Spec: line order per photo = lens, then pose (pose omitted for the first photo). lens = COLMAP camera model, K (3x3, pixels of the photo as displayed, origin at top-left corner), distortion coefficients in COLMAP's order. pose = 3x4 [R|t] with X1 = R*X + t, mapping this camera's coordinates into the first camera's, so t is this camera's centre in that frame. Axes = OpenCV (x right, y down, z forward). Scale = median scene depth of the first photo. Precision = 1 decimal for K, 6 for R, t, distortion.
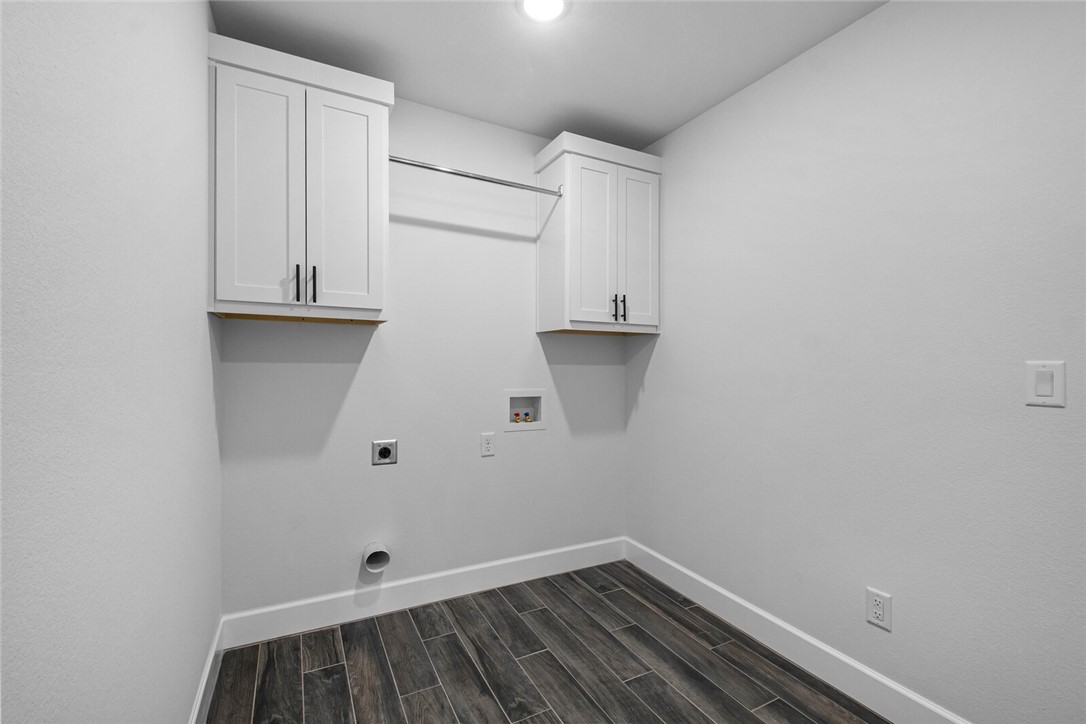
lens RADIAL K [[472.5, 0, 545.6], [0, 472.5, 363.5], [0, 0, 1]] dist [-0.003759, -0.001021]
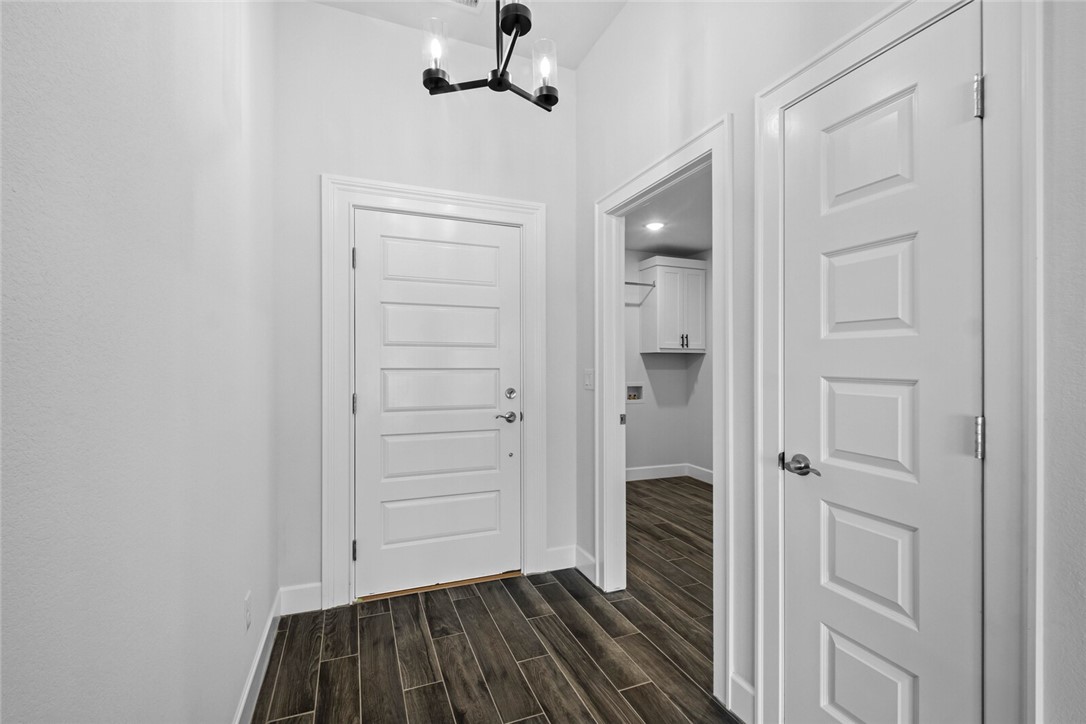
lens RADIAL K [[472.5, 0, 539.0], [0, 472.5, 363.9], [0, 0, 1]] dist [-0.003759, -0.001021]
pose [[0.993247, -0.003028, -0.115983, -0.210632], [0.003546, 0.999985, 0.004261, -0.031919], [0.115968, -0.004643, 0.993242, -0.989374]]
